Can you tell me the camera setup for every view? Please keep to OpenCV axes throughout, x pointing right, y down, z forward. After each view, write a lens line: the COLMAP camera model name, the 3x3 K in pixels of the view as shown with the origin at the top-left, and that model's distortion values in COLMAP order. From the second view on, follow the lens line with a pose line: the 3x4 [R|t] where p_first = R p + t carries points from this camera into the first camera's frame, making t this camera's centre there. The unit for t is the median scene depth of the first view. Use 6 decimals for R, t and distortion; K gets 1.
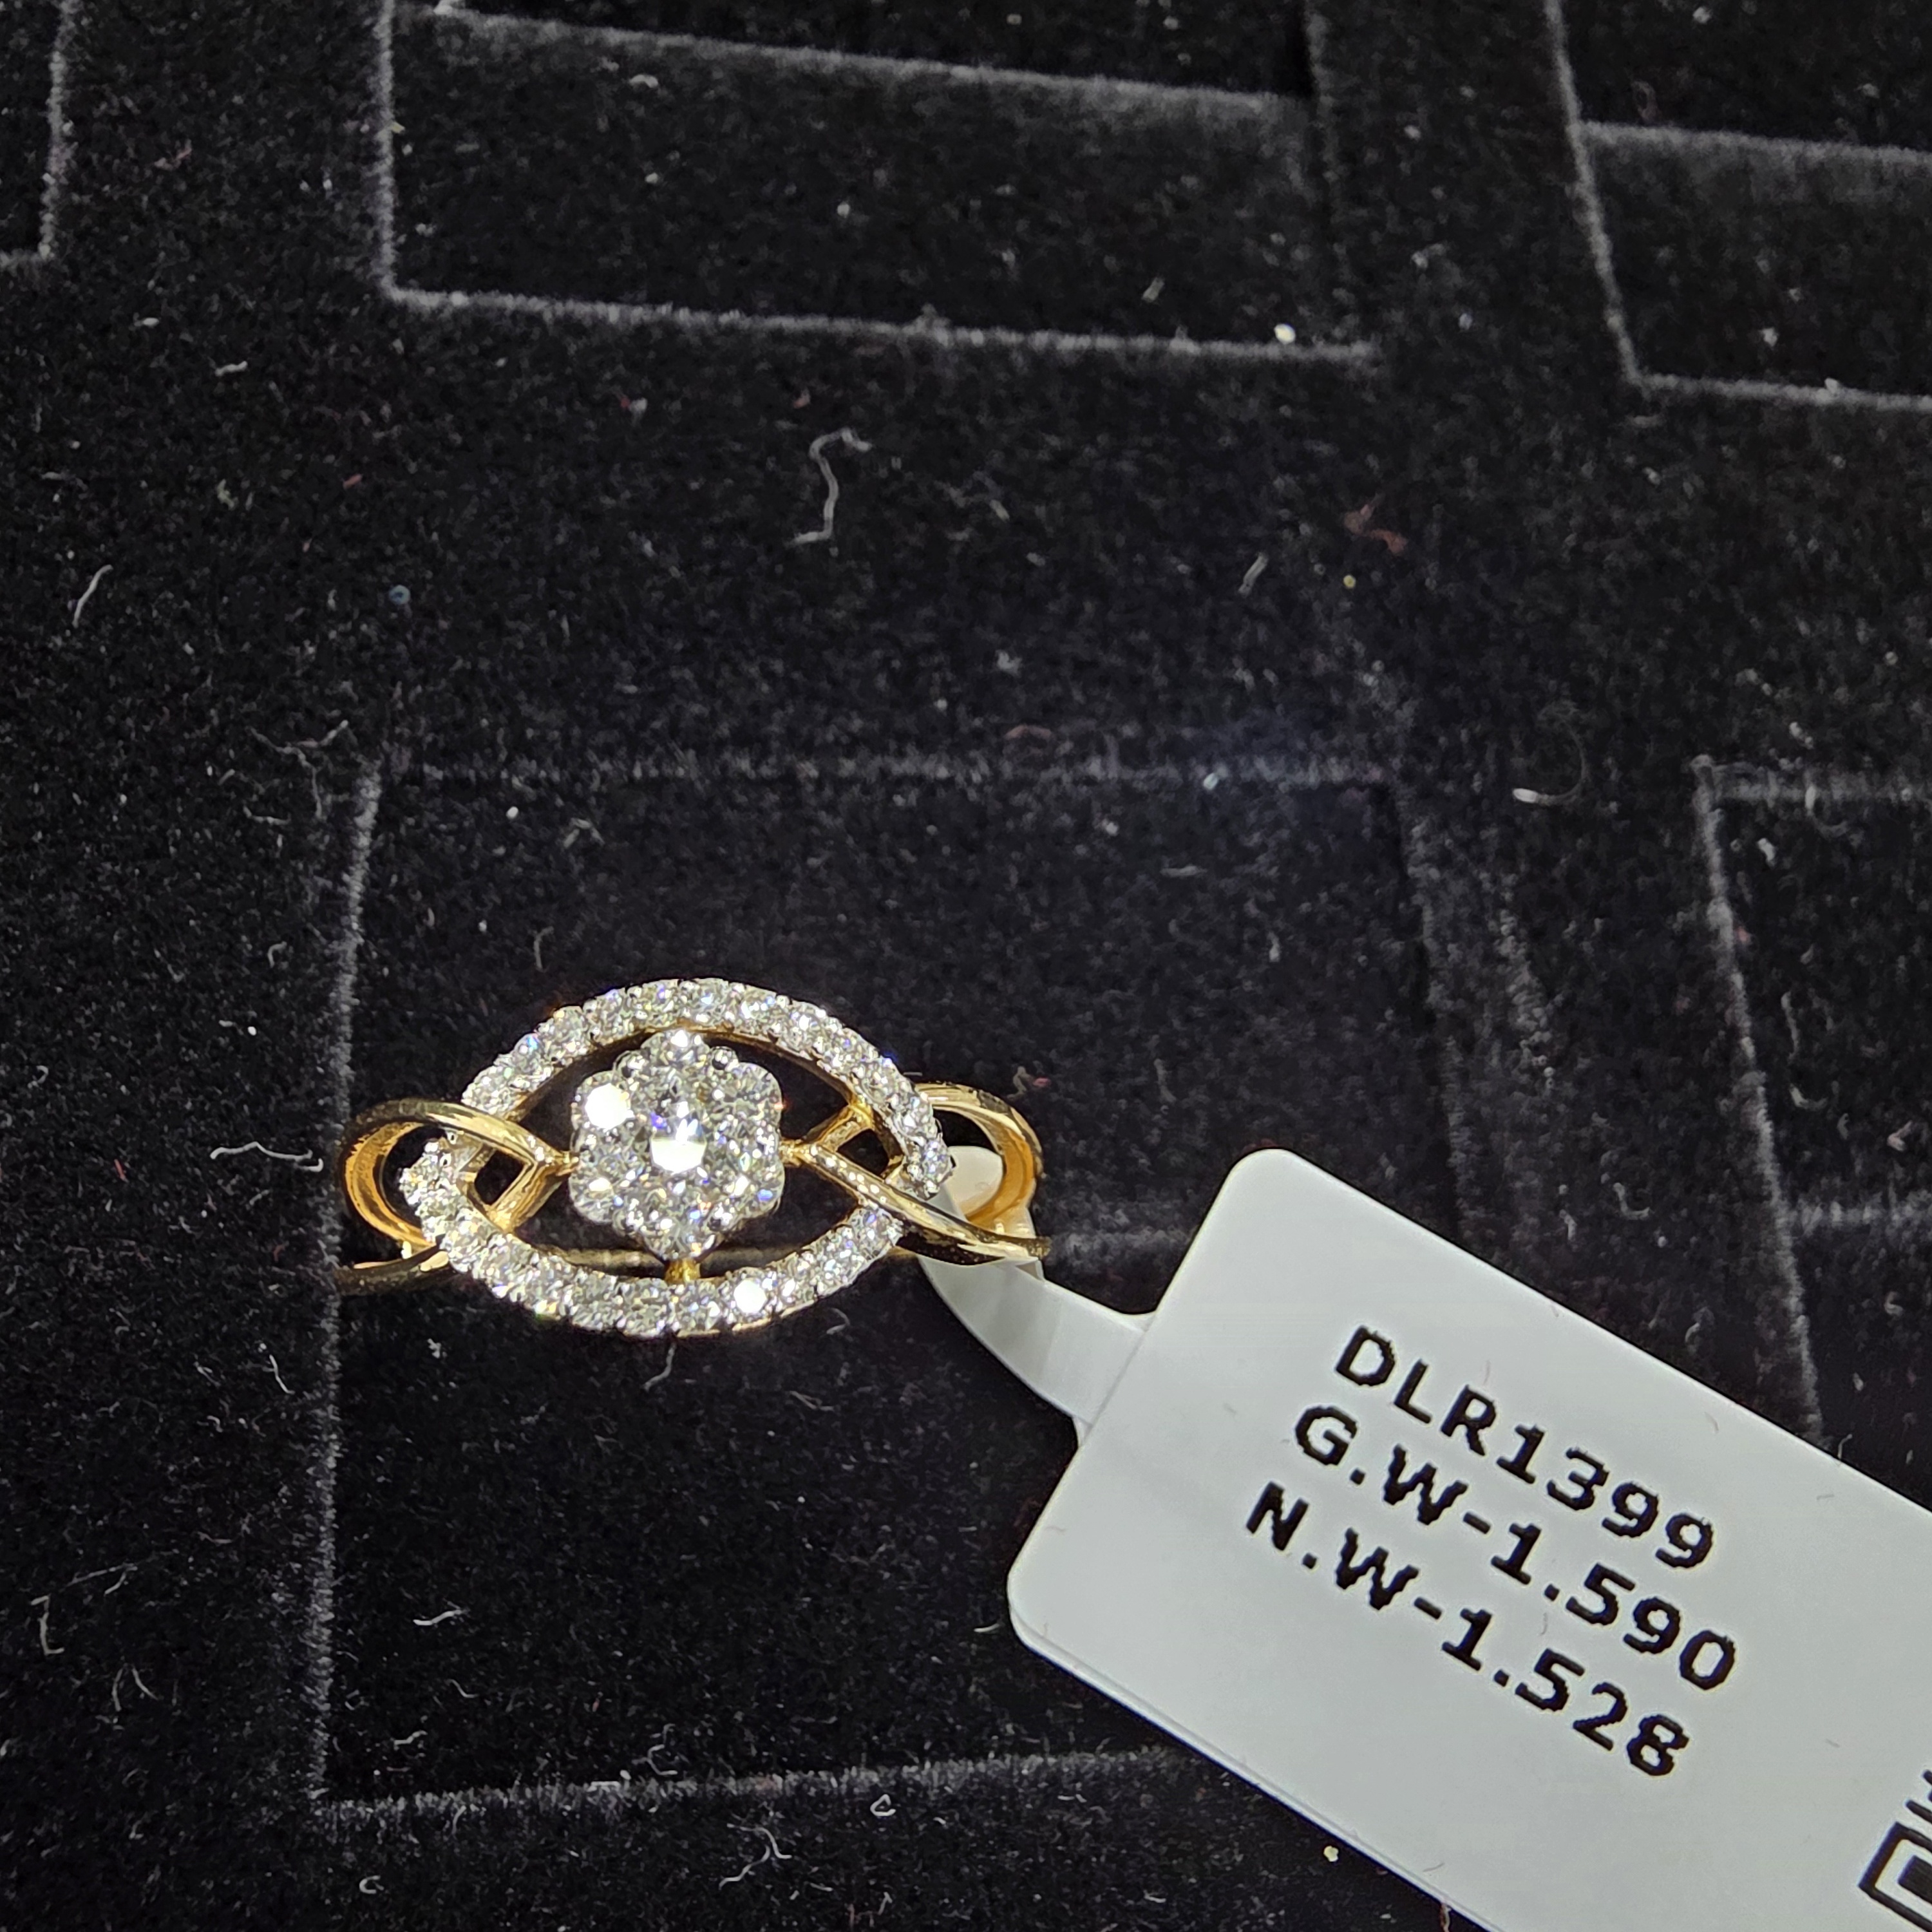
lens RADIAL K [[1822.3, 0, 967.7], [0, 1822.3, 949.7], [0, 0, 1]] dist [0.014460, 0.000000]
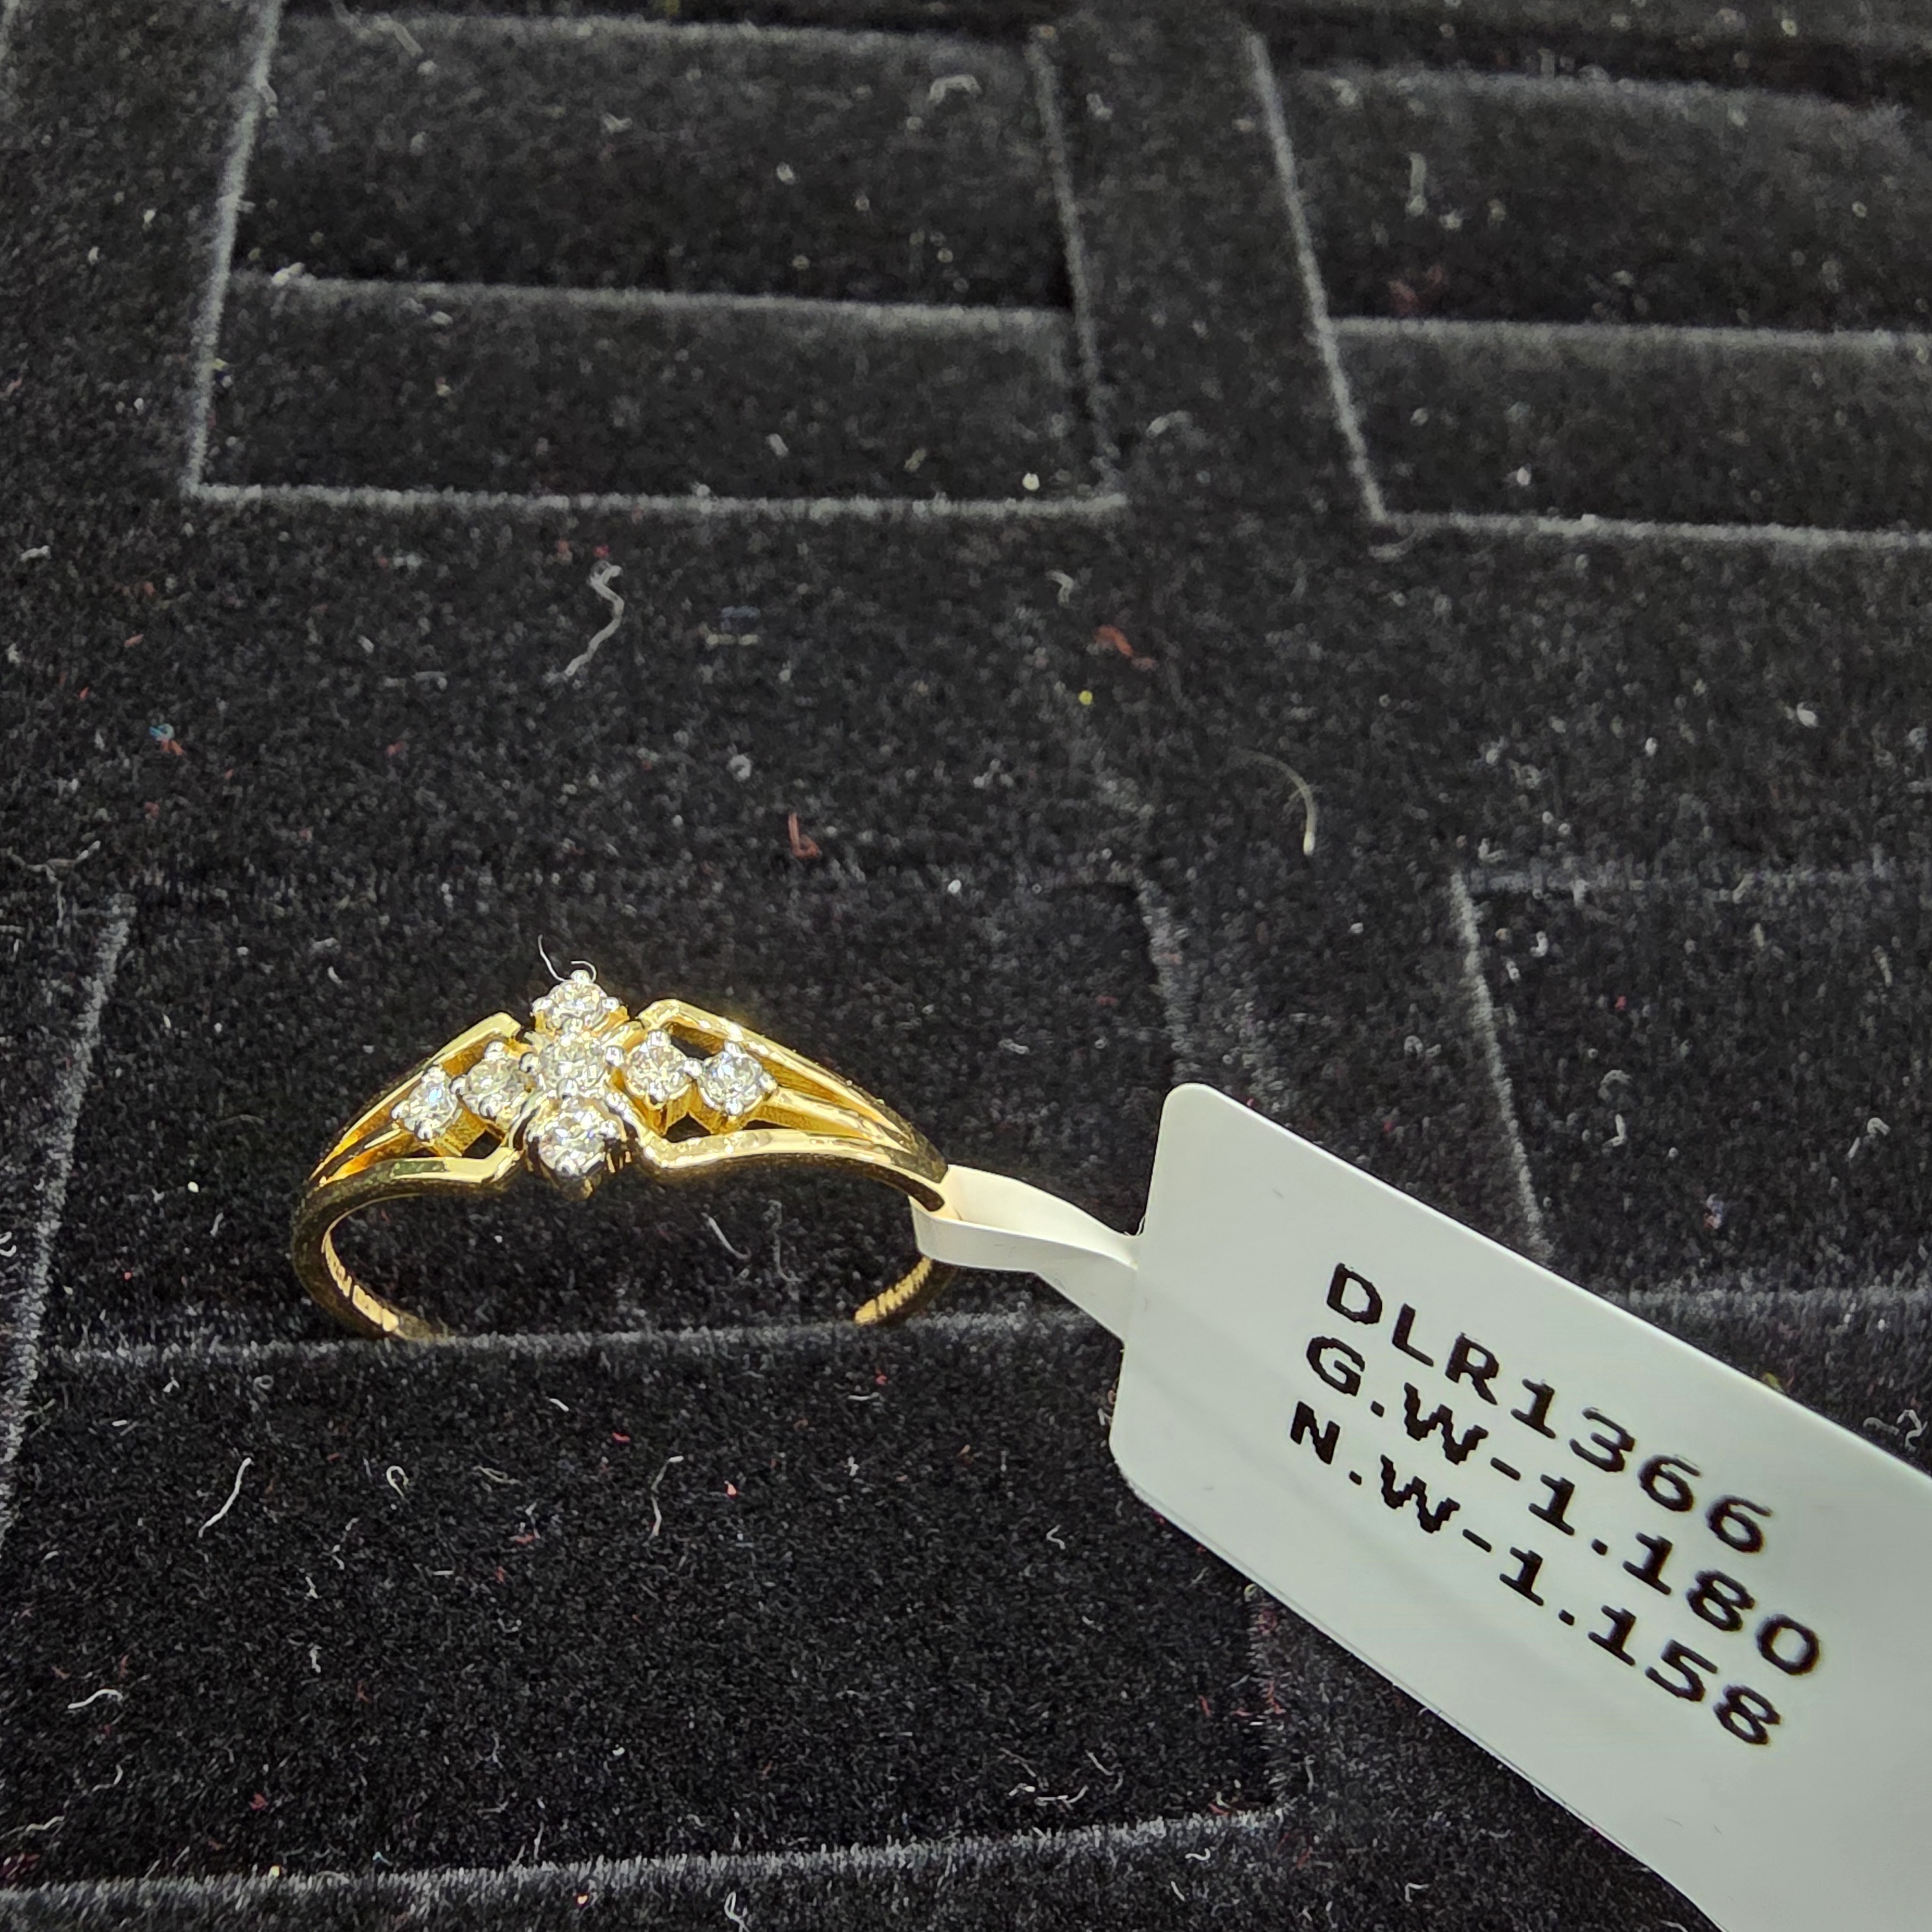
lens RADIAL K [[1822.3, 0, 951.7], [0, 1822.3, 968.3], [0, 0, 1]] dist [0.014460, 0.000000]
pose [[0.996358, -0.049470, -0.069452, 0.220093], [0.034896, 0.979736, -0.197229, 0.169943], [0.077801, 0.194087, 0.977894, 0.009820]]
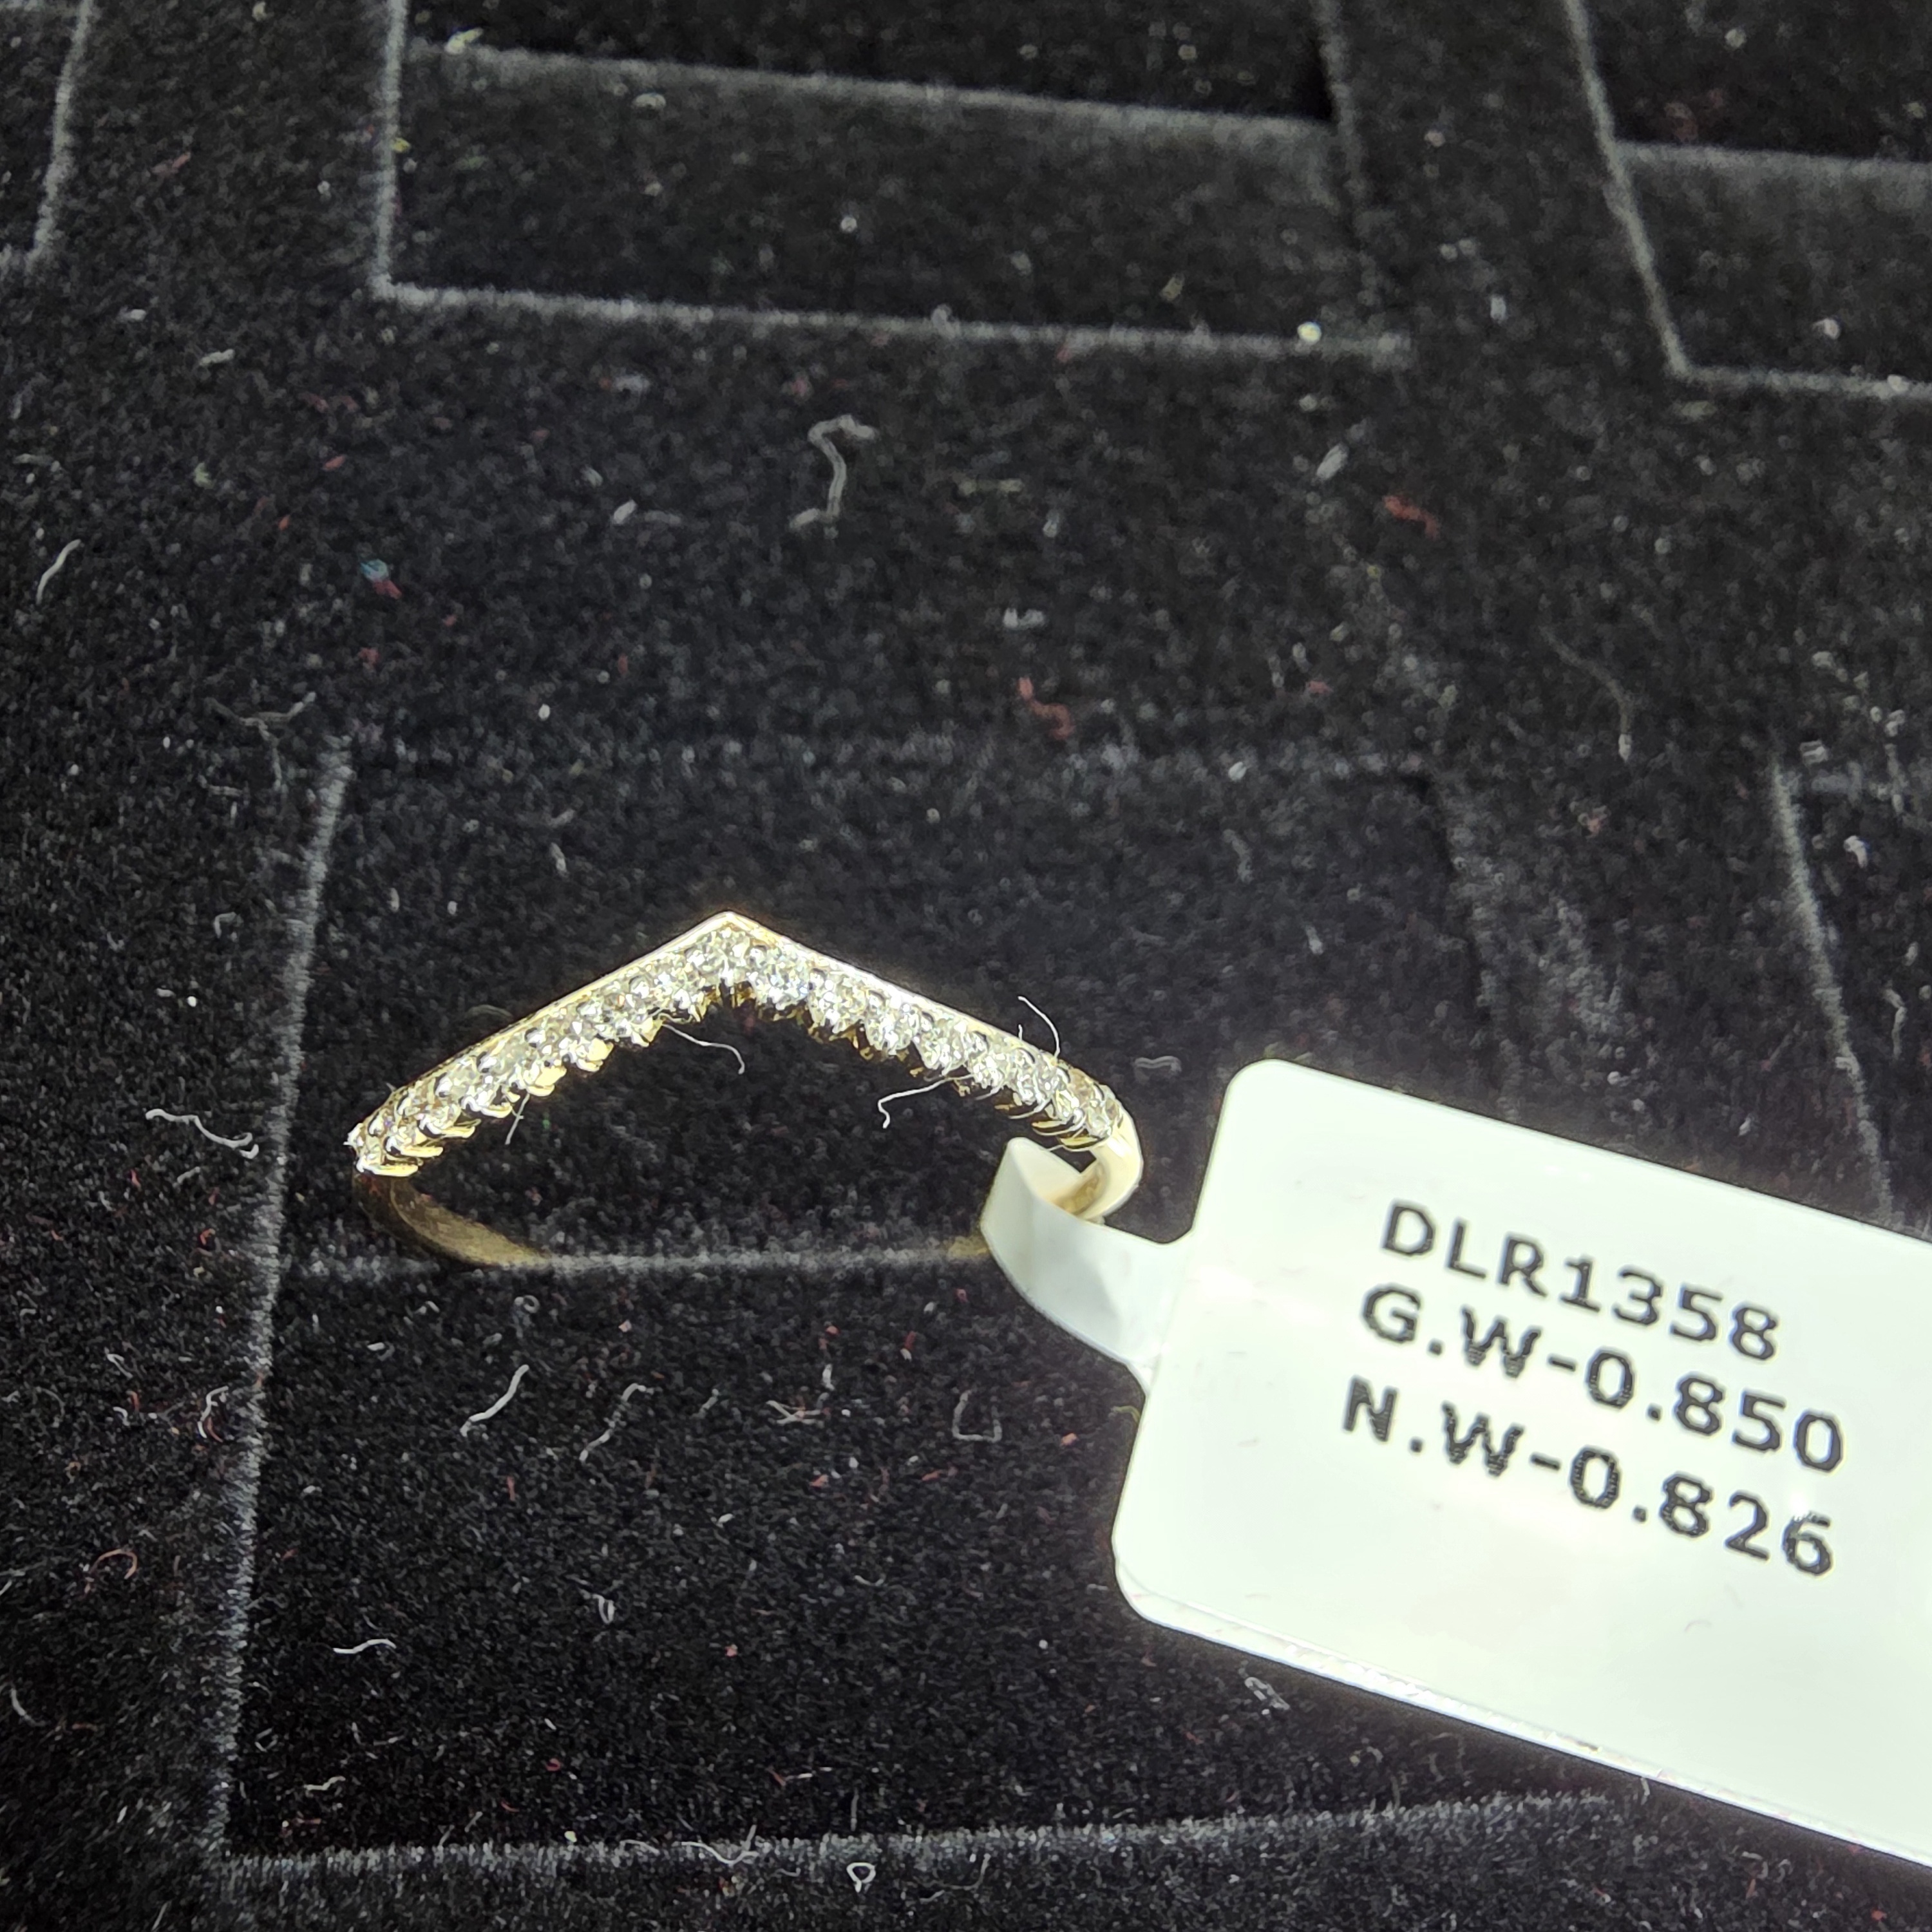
lens RADIAL K [[1822.3, 0, 963.4], [0, 1822.3, 963.4], [0, 0, 1]] dist [0.014460, 0.000000]
pose [[0.998692, -0.012818, -0.049499, 0.042299], [0.007226, 0.993735, -0.111531, 0.119613], [0.050618, 0.111028, 0.992527, 0.085979]]
